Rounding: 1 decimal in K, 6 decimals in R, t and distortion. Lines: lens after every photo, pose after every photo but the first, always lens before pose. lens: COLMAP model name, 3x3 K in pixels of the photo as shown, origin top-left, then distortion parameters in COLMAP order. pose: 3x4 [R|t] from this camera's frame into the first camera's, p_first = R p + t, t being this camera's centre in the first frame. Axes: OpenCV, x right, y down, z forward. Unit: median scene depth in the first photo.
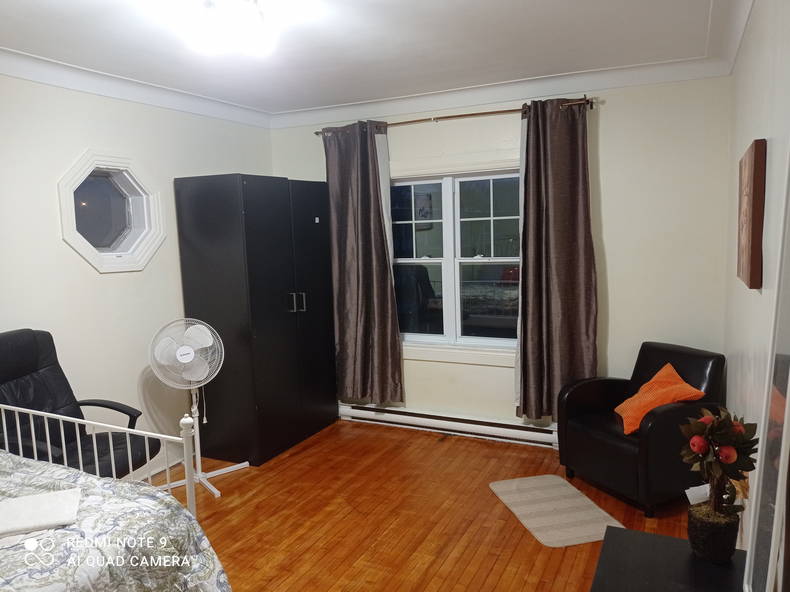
lens RADIAL K [[604.5, 0, 393.8], [0, 604.5, 294.3], [0, 0, 1]] dist [-0.014407, 0.023213]
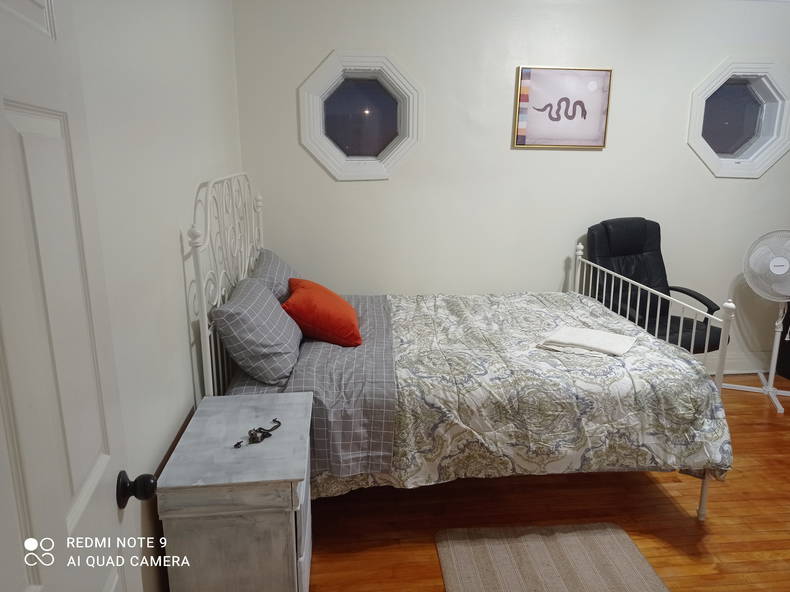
lens RADIAL K [[604.5, 0, 395.5], [0, 604.5, 294.9], [0, 0, 1]] dist [-0.014407, 0.023213]
pose [[0.536311, 0.223464, -0.813900, 0.197690], [-0.114750, 0.974665, 0.191990, 0.043120], [0.836183, -0.009572, 0.548367, -0.106319]]
